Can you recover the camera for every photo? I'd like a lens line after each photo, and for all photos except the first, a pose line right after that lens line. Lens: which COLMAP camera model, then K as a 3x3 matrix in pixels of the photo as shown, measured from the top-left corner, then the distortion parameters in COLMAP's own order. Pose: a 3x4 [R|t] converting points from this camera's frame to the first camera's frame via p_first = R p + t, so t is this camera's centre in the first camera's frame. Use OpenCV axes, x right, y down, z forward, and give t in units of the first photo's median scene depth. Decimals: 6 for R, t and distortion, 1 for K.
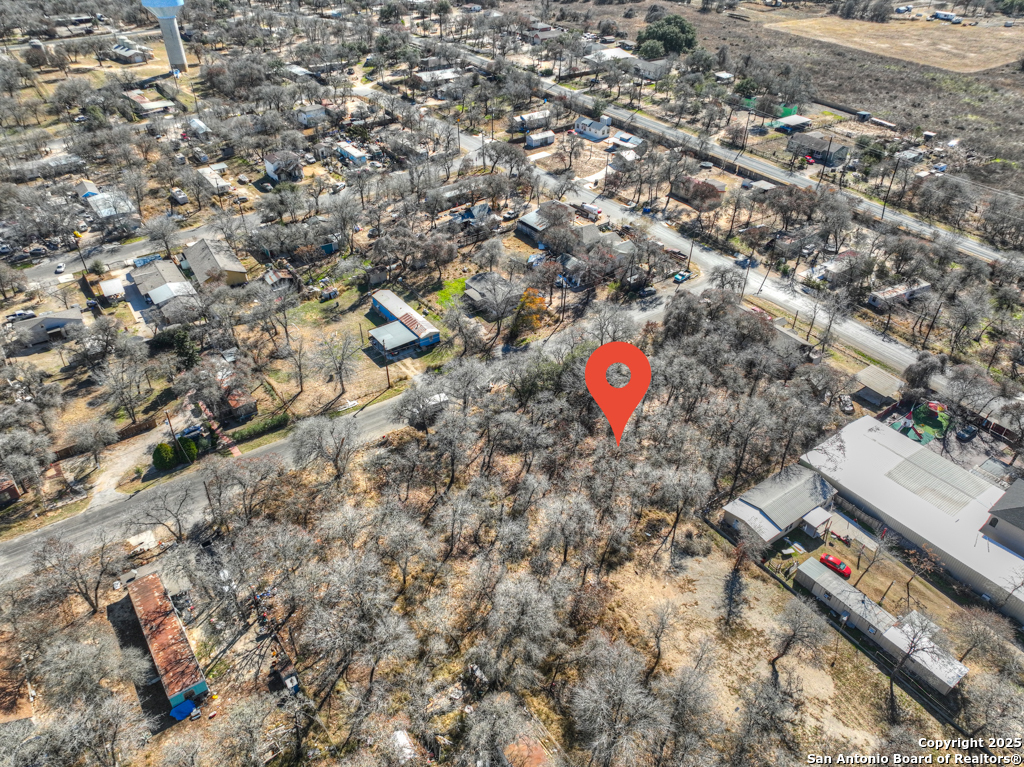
lens RADIAL K [[717.5, 0, 512.0], [0, 717.5, 383.5], [0, 0, 1]] dist [-0.003794, 0.020923]
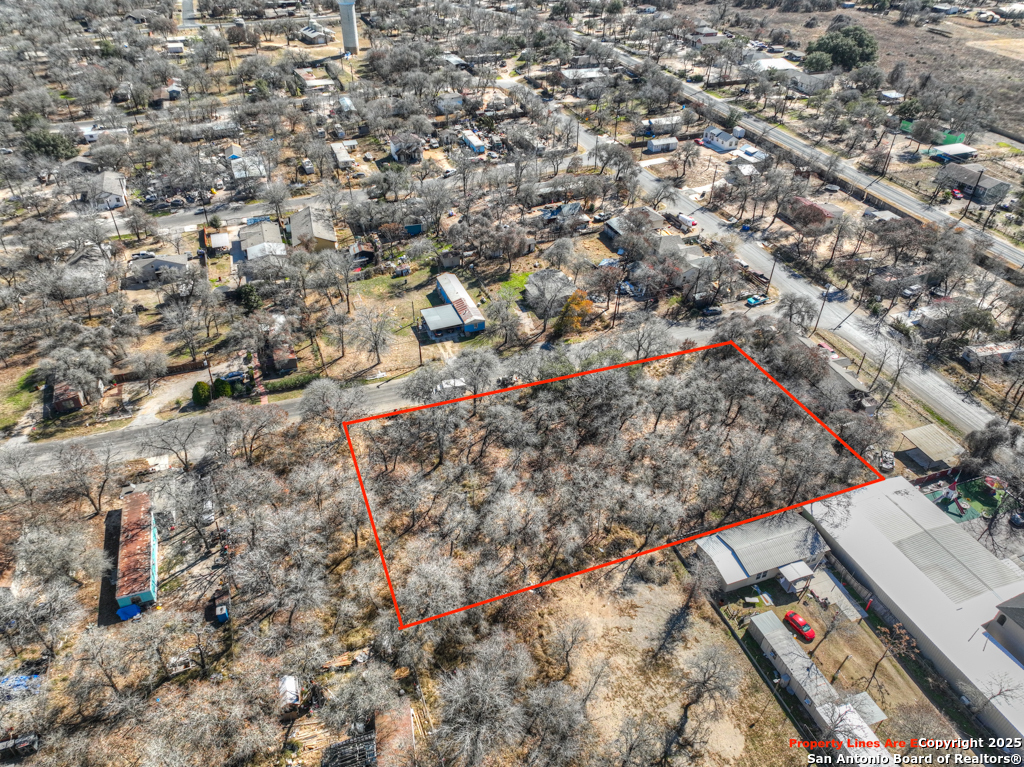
lens RADIAL K [[717.5, 0, 512.0], [0, 717.5, 383.5], [0, 0, 1]] dist [-0.003794, 0.020923]
pose [[0.964757, 0.159587, -0.209228, 0.120164], [-0.159481, 0.987046, 0.017490, -0.005447], [0.209309, 0.016495, 0.977710, 0.008861]]
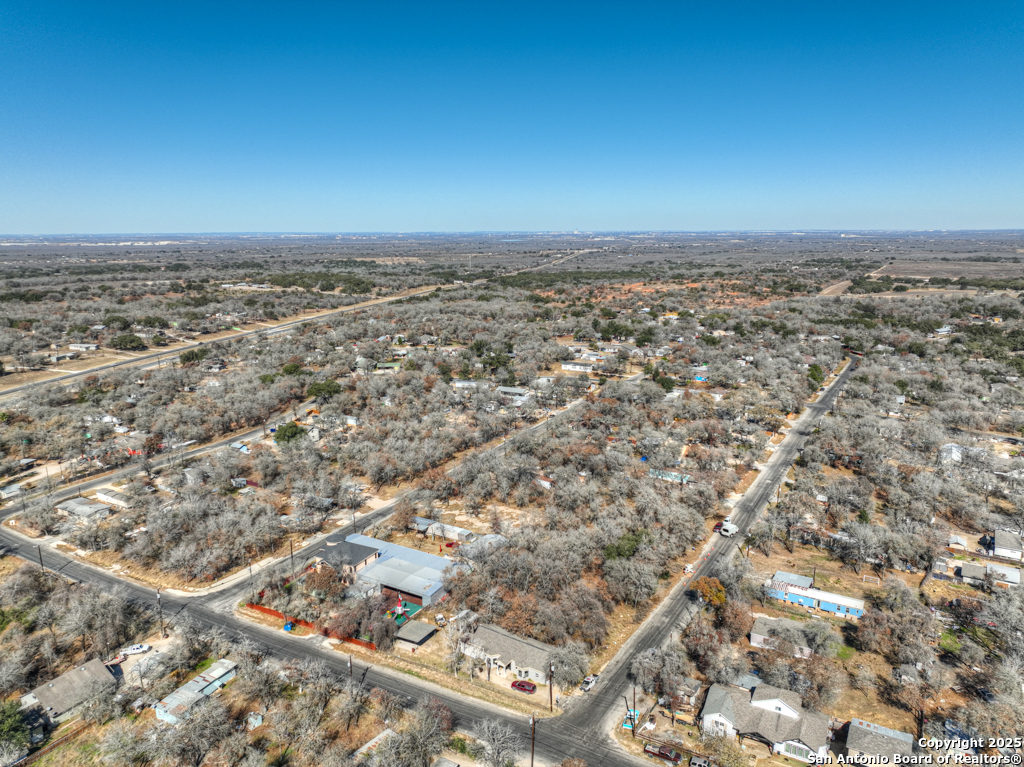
lens RADIAL K [[717.5, 0, 512.0], [0, 717.5, 383.5], [0, 0, 1]] dist [-0.003794, 0.020923]
pose [[-0.918021, 0.084429, -0.387439, 0.528042], [-0.230437, 0.681559, 0.694534, -0.760661], [0.322701, 0.726877, -0.606230, 0.986724]]
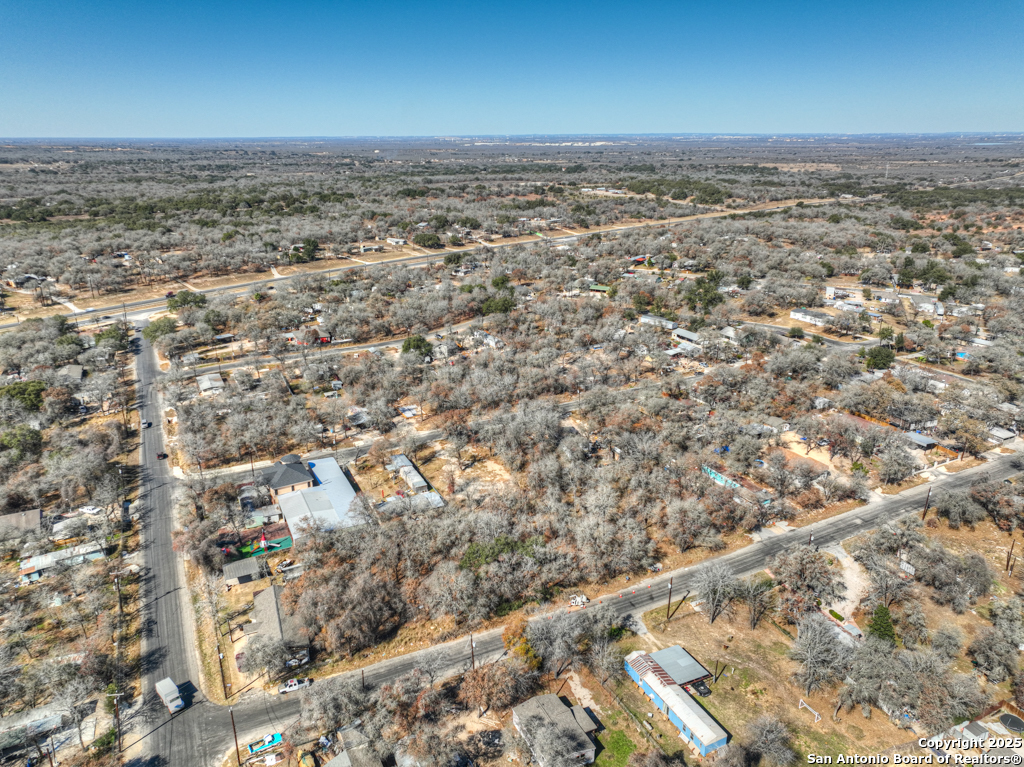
lens RADIAL K [[717.5, 0, 512.0], [0, 717.5, 383.5], [0, 0, 1]] dist [-0.003794, 0.020923]
pose [[-0.986899, -0.054348, 0.151913, -0.058756], [0.093599, 0.574068, 0.813440, -0.731996], [-0.131417, 0.817002, -0.561460, 0.909022]]
